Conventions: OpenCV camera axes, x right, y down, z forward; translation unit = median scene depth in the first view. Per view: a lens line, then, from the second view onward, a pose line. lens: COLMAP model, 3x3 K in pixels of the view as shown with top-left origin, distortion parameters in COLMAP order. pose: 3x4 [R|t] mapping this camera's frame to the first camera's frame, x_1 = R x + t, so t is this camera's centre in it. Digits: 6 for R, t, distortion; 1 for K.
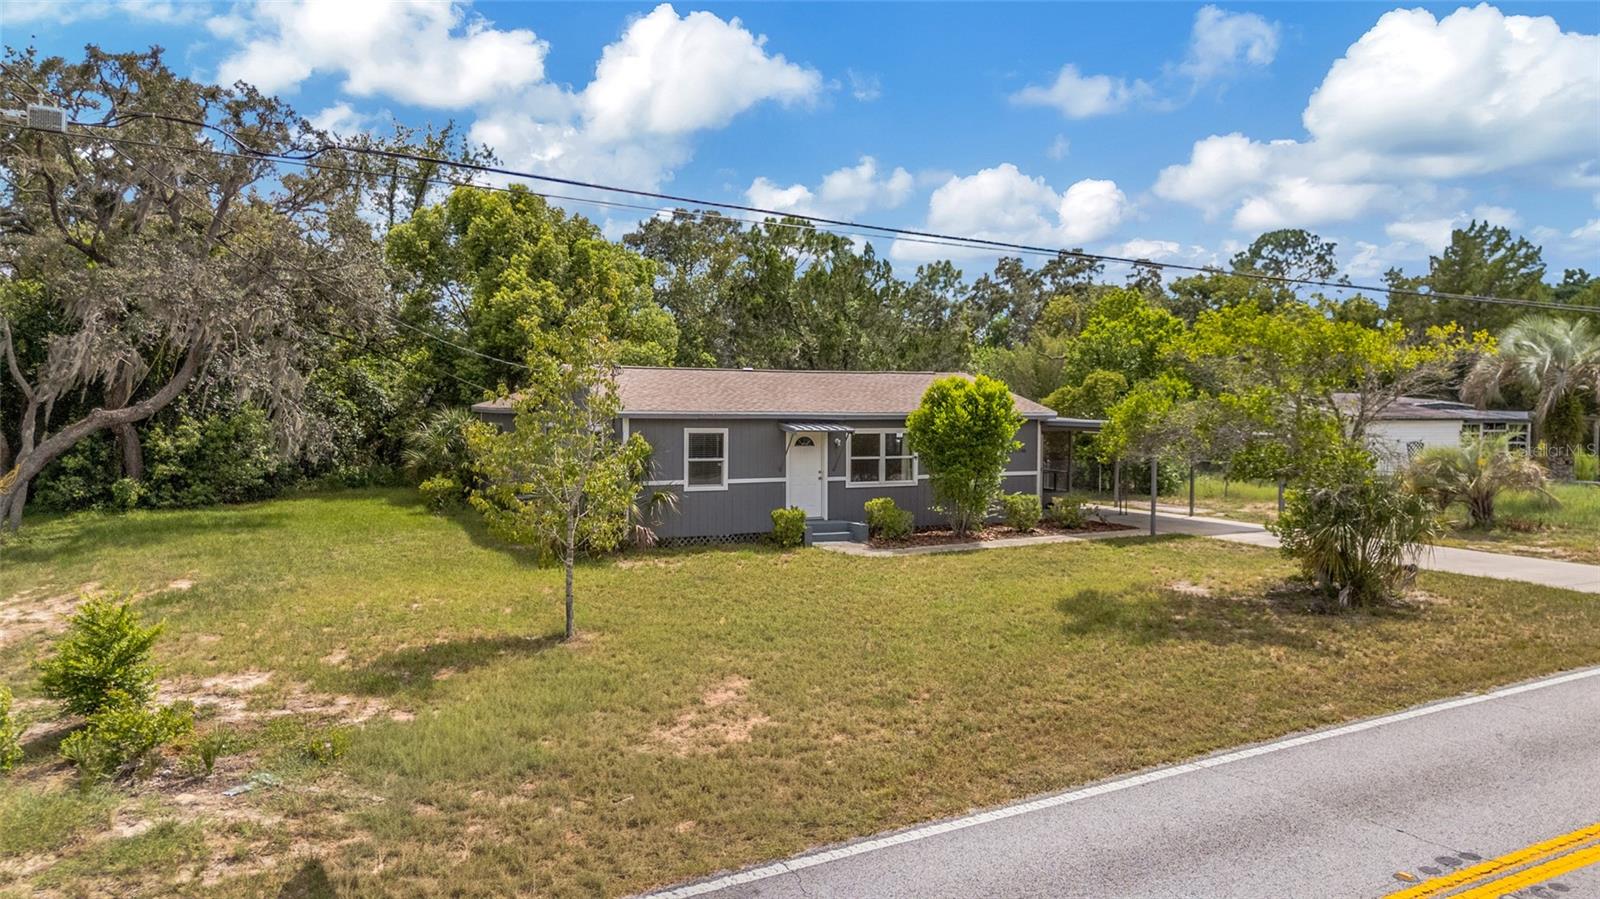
lens RADIAL K [[1176.1, 0, 800.0], [0, 1176.1, 449.5], [0, 0, 1]] dist [0.073730, -0.000235]
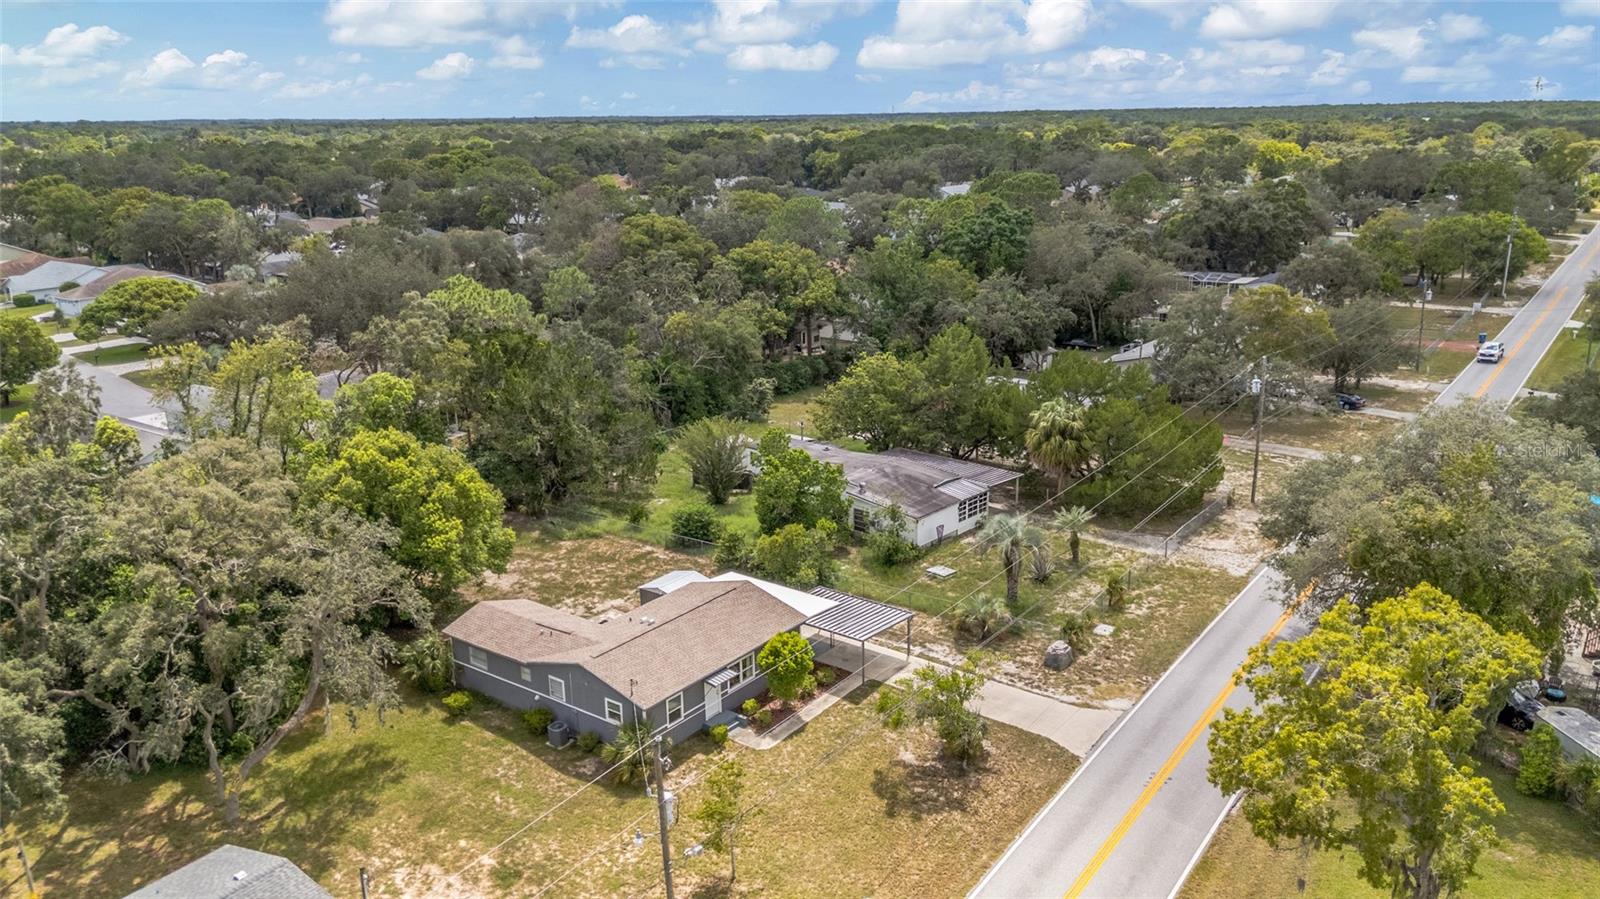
lens RADIAL K [[1176.1, 0, 800.0], [0, 1176.1, 449.5], [0, 0, 1]] dist [0.073730, -0.000235]
pose [[0.905654, -0.145352, 0.398327, -0.607735], [0.051095, 0.969975, 0.237779, -0.868041], [-0.420928, -0.194993, 0.885888, -0.783656]]
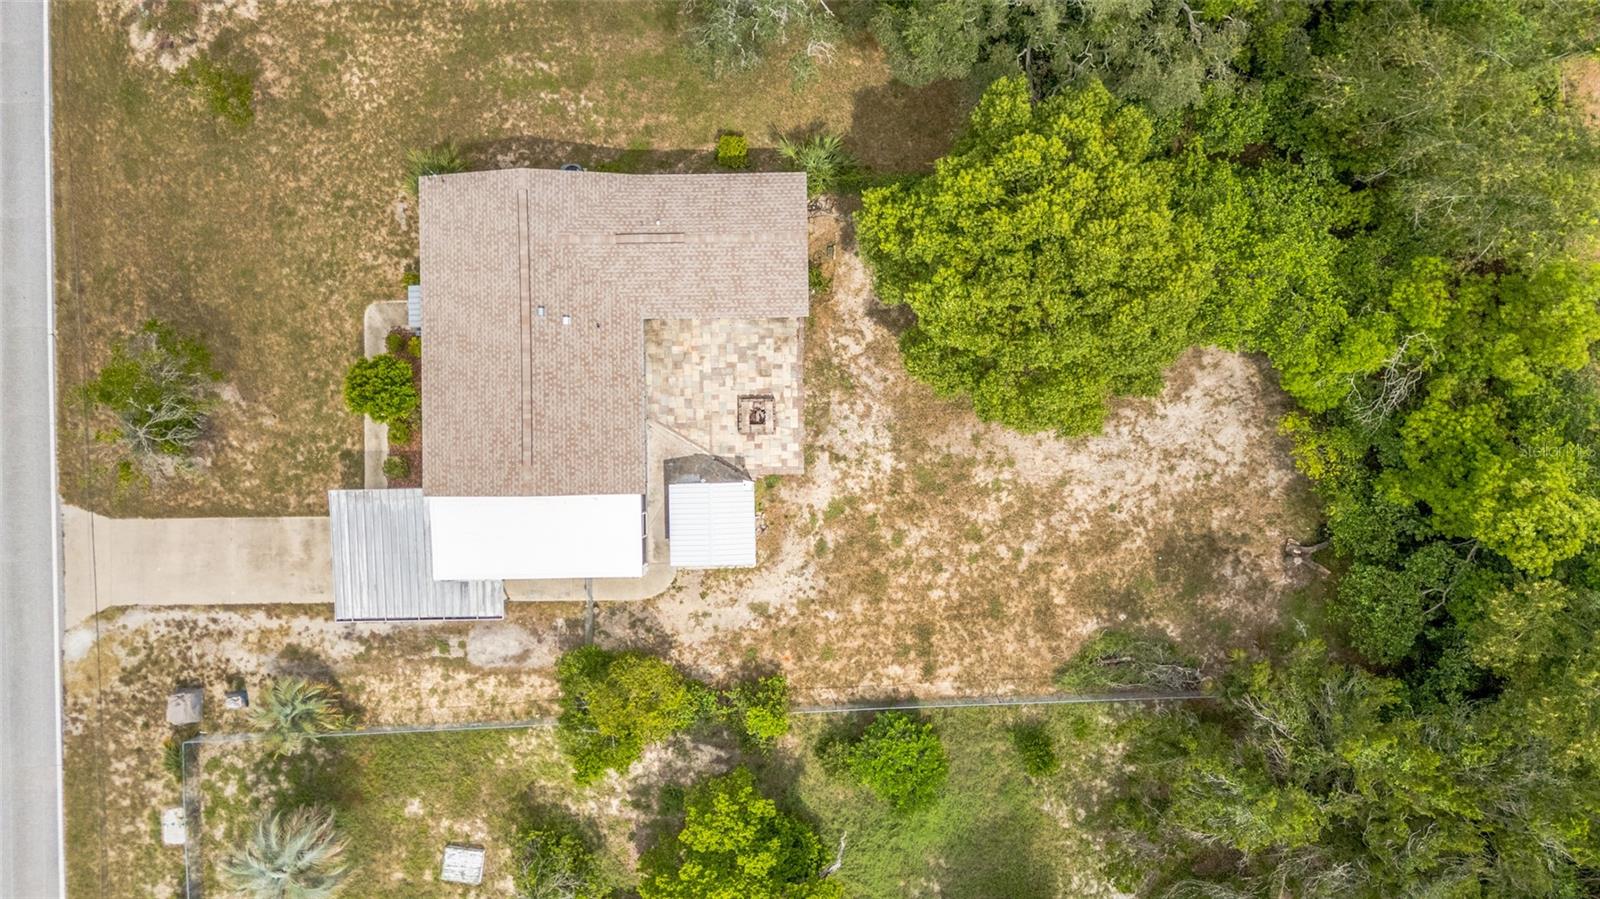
lens RADIAL K [[1188.7, 0, 797.6], [0, 1188.7, 440.0], [0, 0, 1]] dist [0.076129, -0.079733]
pose [[-0.447341, 0.894123, -0.020719, -0.019062], [-0.035996, 0.005148, 0.999339, -1.673639], [0.893639, 0.447791, 0.029882, 1.474106]]
